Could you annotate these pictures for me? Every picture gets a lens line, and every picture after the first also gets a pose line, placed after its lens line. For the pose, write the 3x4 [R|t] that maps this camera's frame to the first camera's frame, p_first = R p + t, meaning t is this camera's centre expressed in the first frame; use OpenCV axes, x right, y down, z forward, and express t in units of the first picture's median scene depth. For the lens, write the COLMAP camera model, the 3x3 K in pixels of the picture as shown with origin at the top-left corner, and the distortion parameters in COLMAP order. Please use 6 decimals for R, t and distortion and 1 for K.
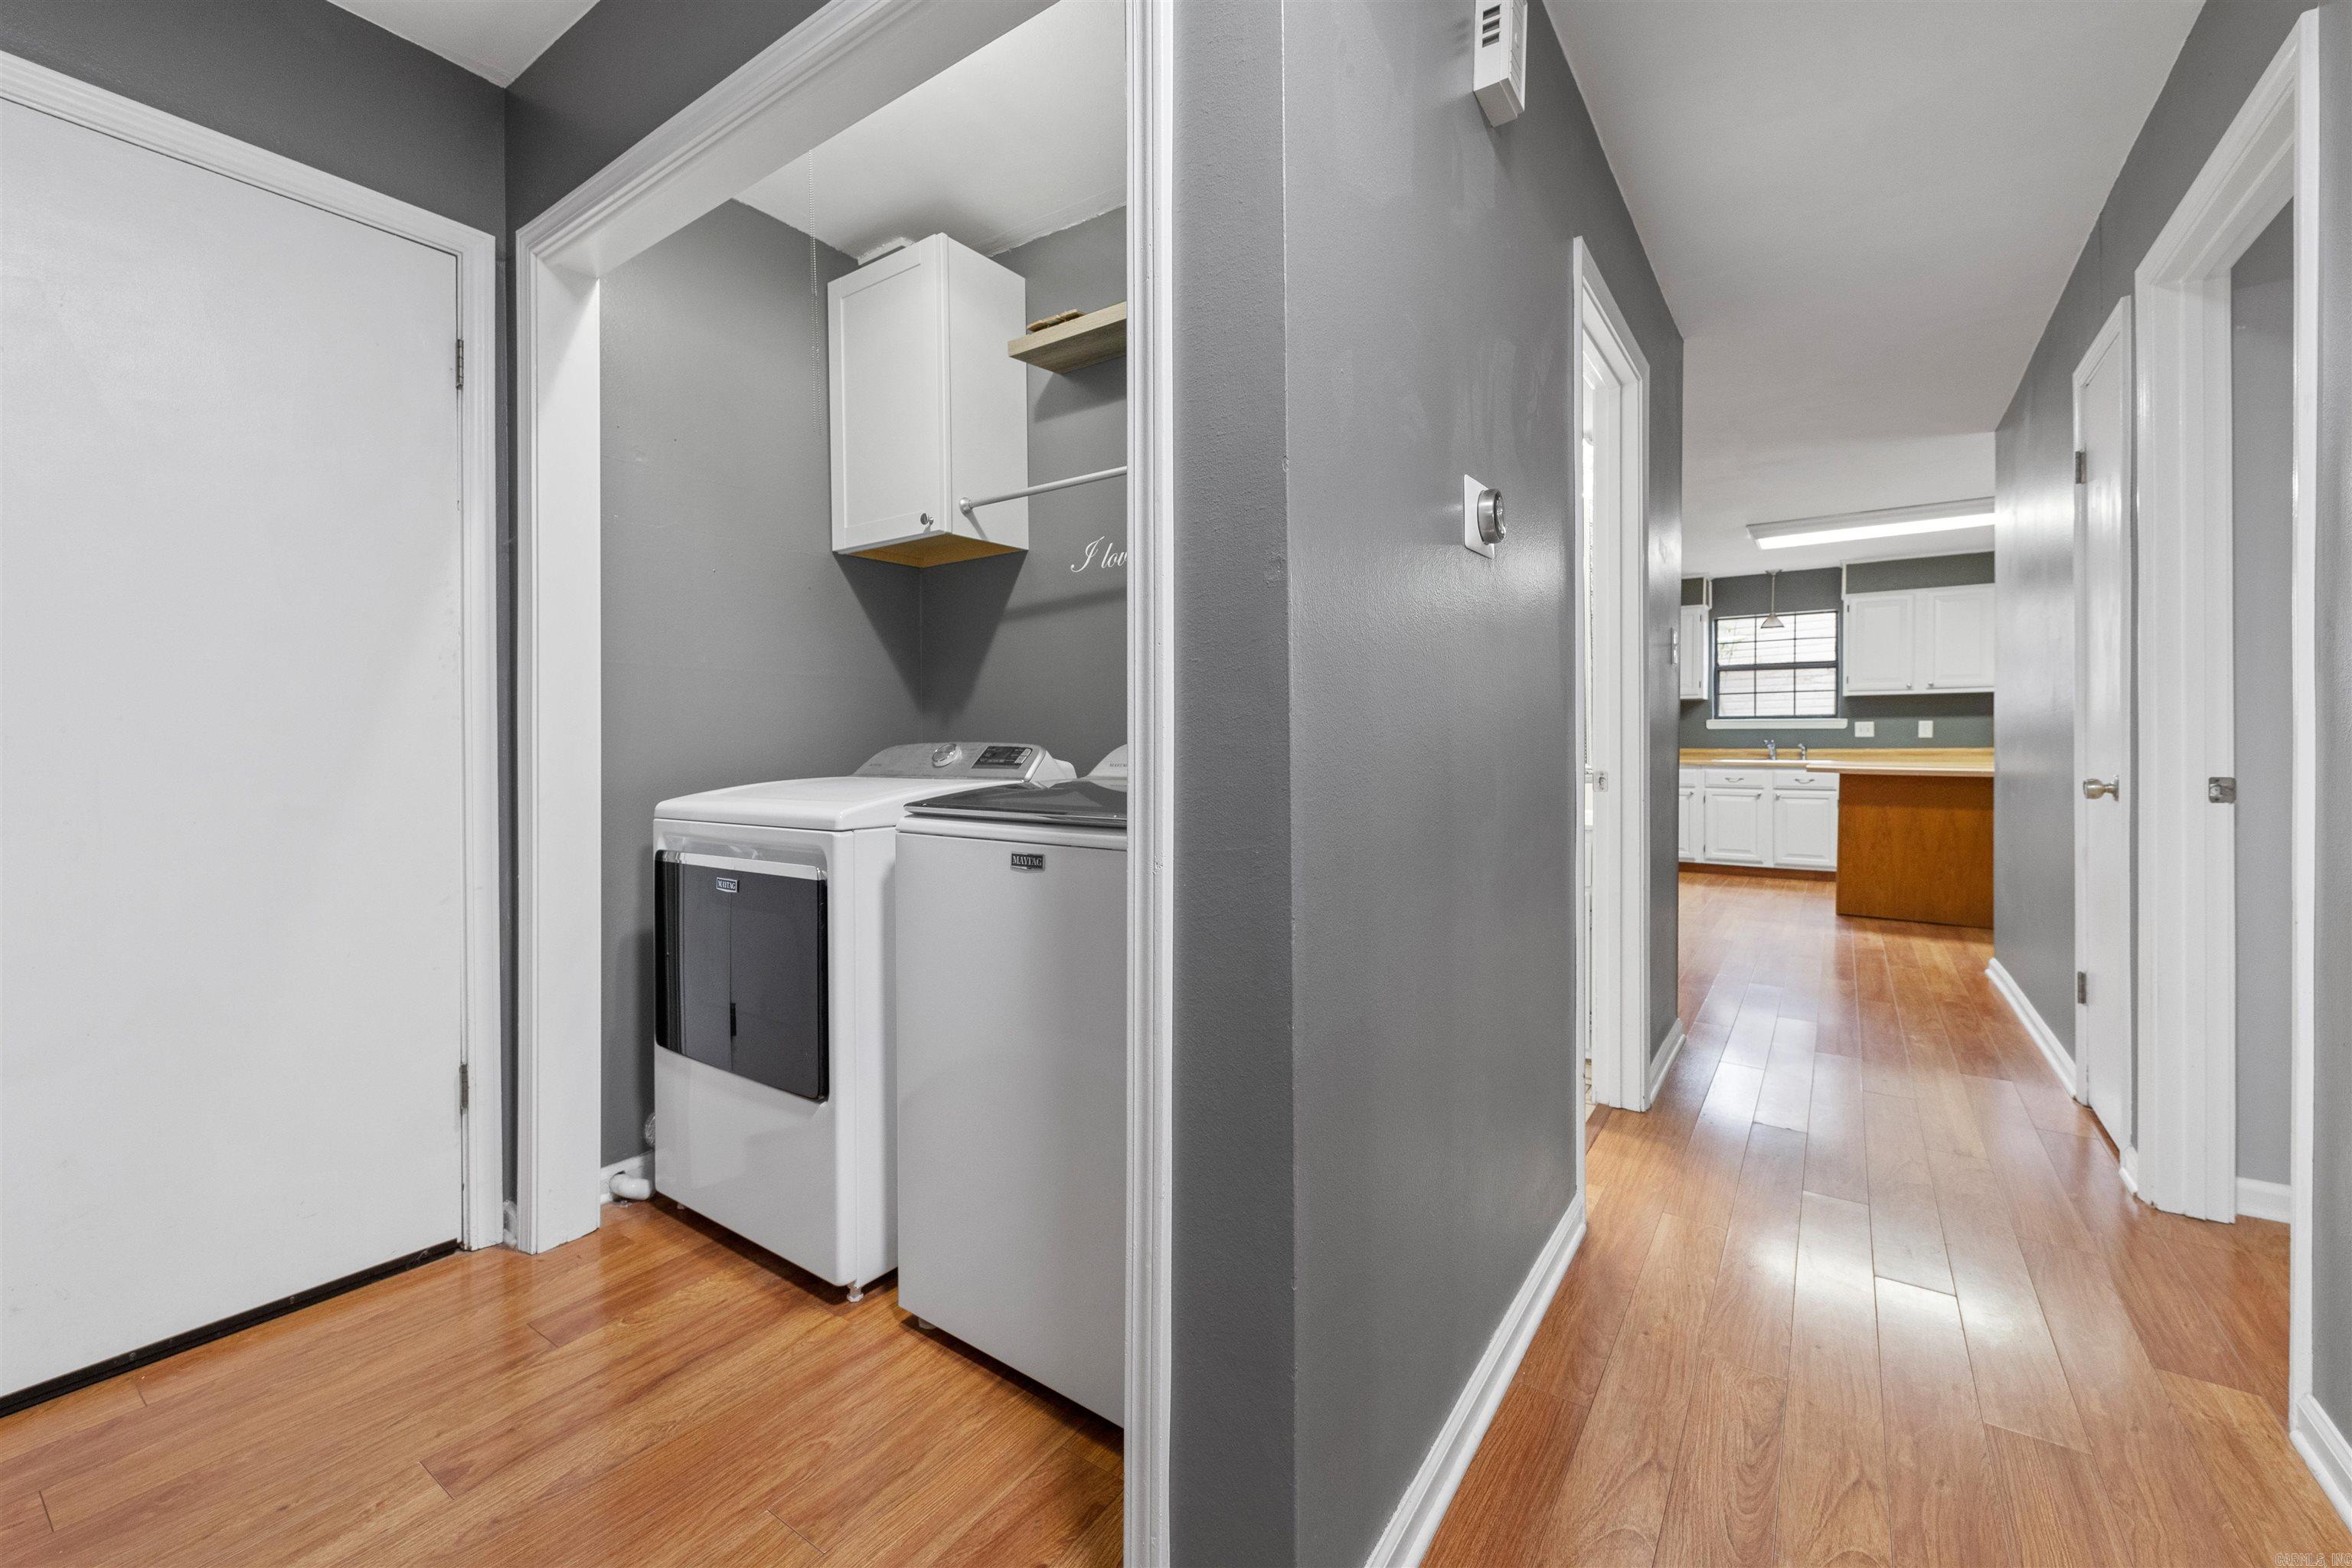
lens RADIAL K [[952.0, 0, 1161.3], [0, 952.0, 751.4], [0, 0, 1]] dist [-0.000513, -0.000723]
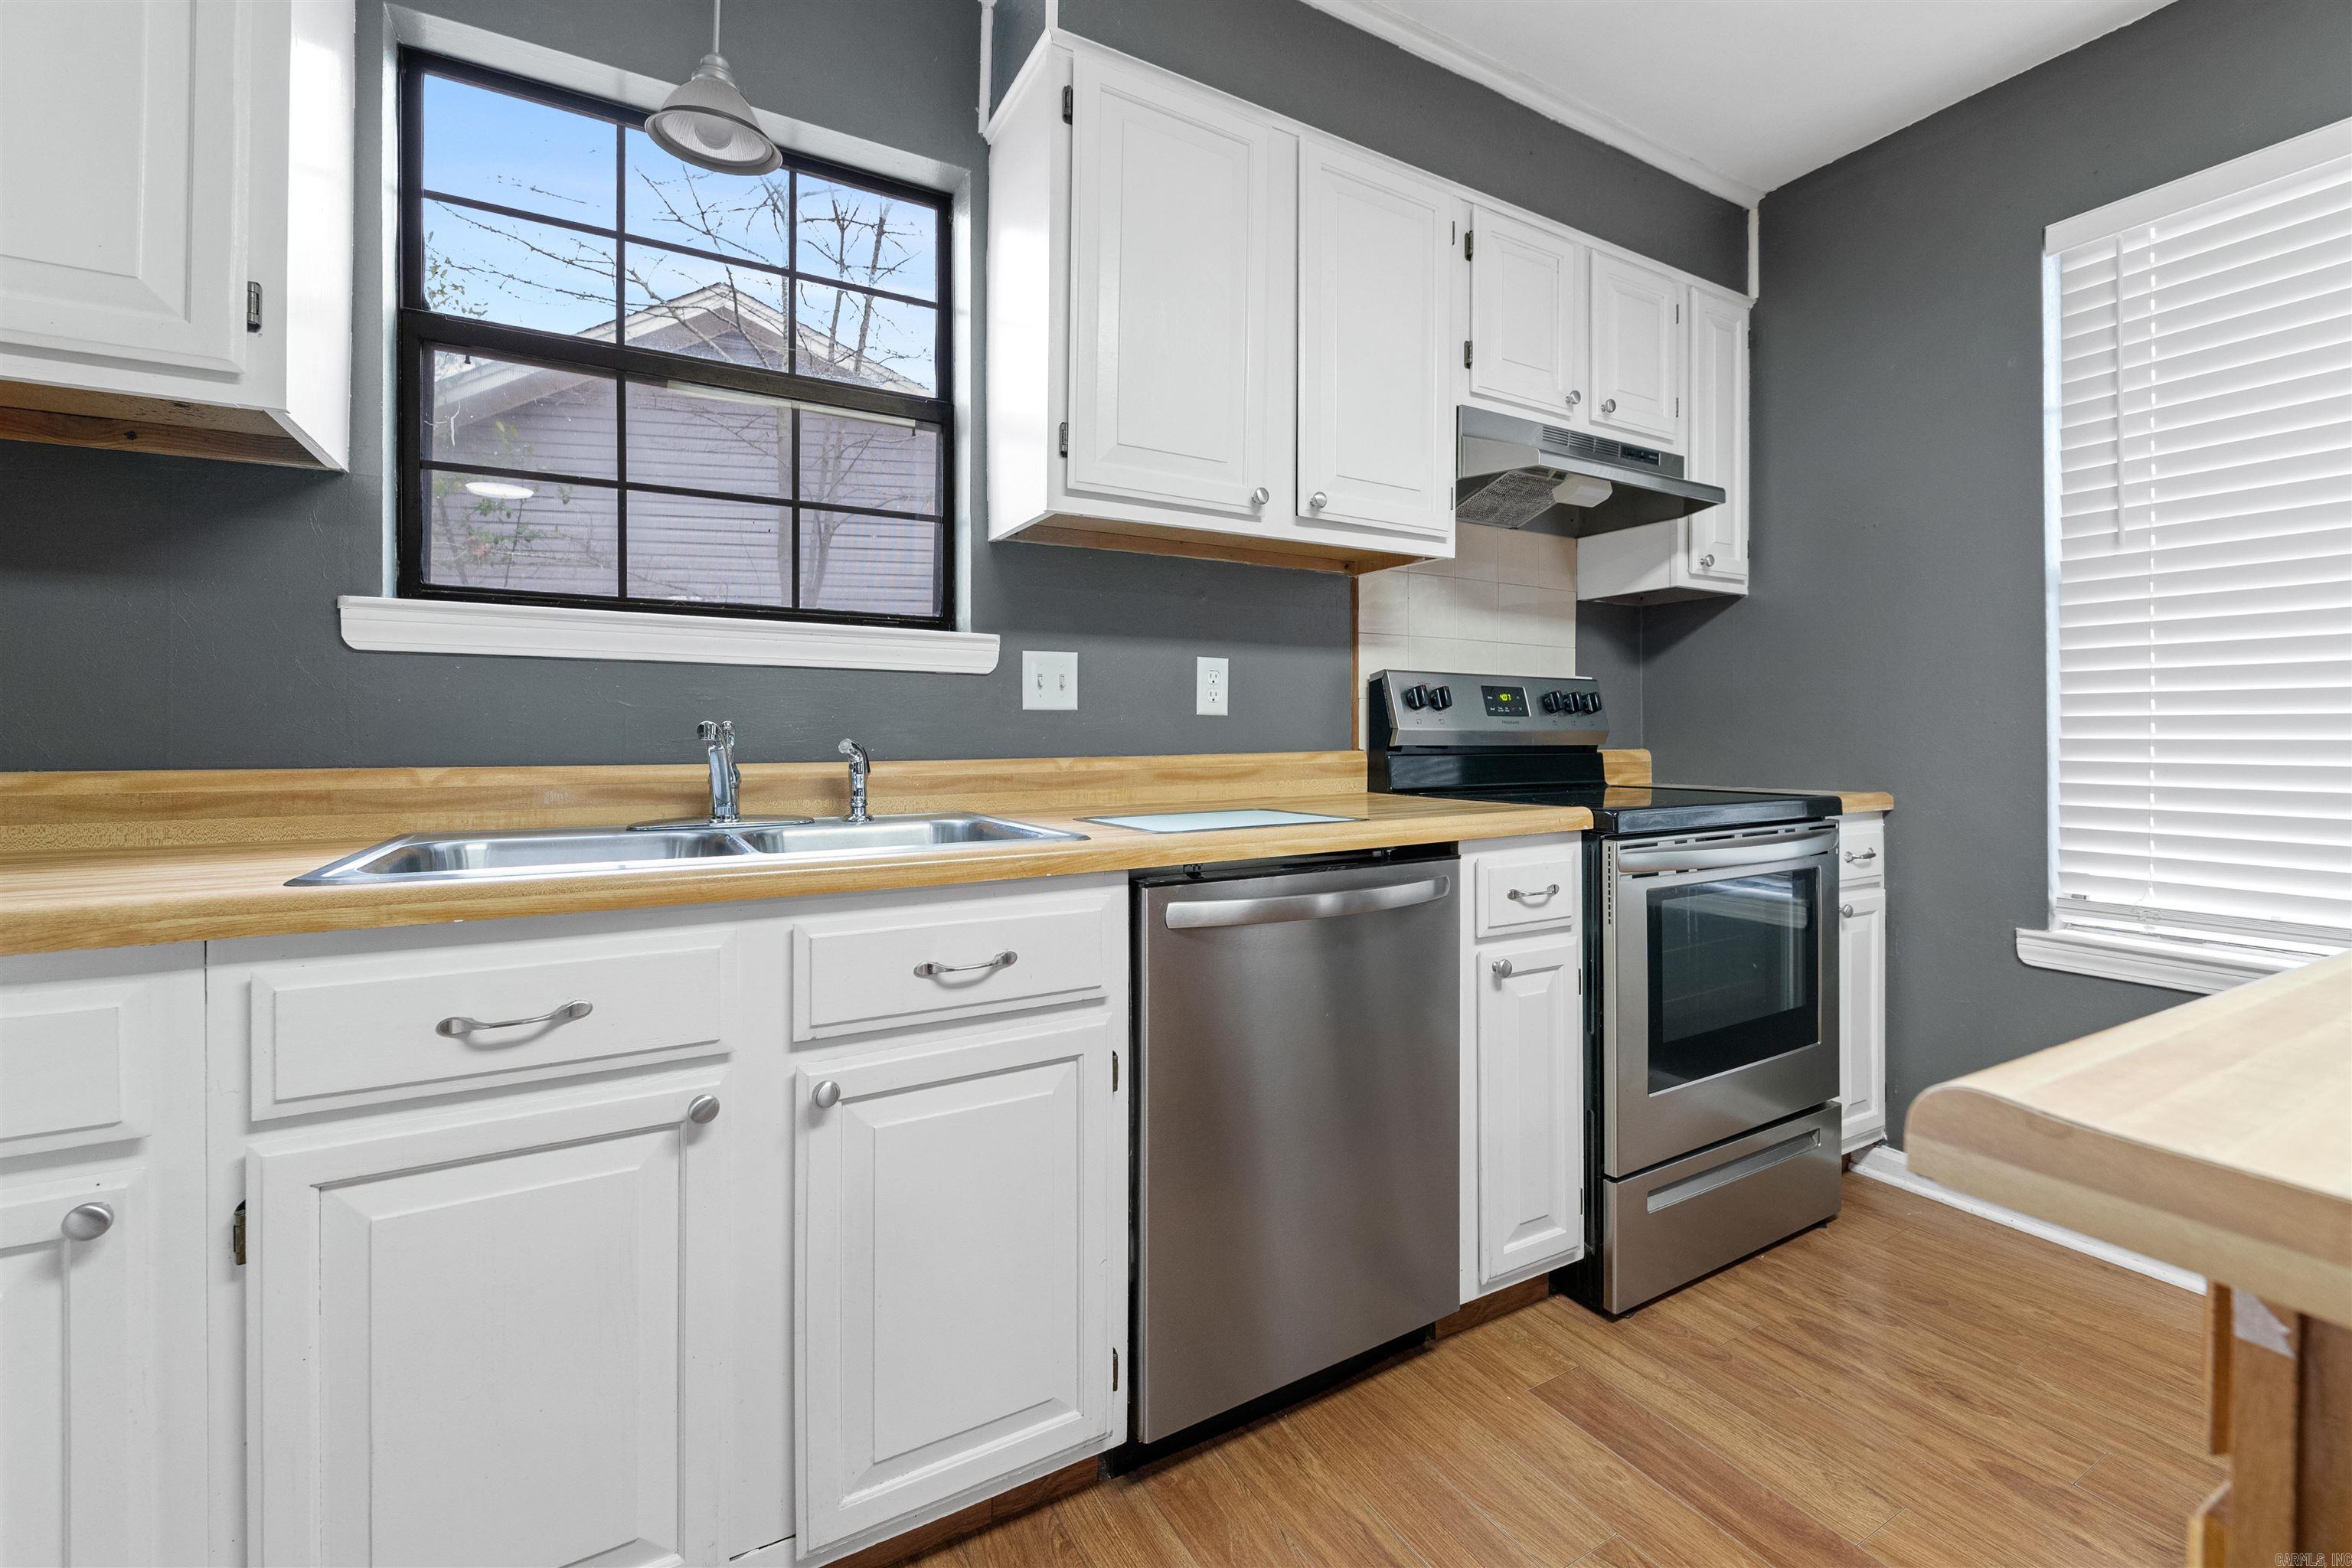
lens RADIAL K [[980.0, 0, 1179.0], [0, 980.0, 727.5], [0, 0, 1]] dist [0.000206, -0.000879]
pose [[0.416027, 0.008484, 0.909313, 0.535342], [0.005166, 0.999918, -0.011693, -0.007730], [-0.909338, 0.009562, 0.415949, 0.890909]]
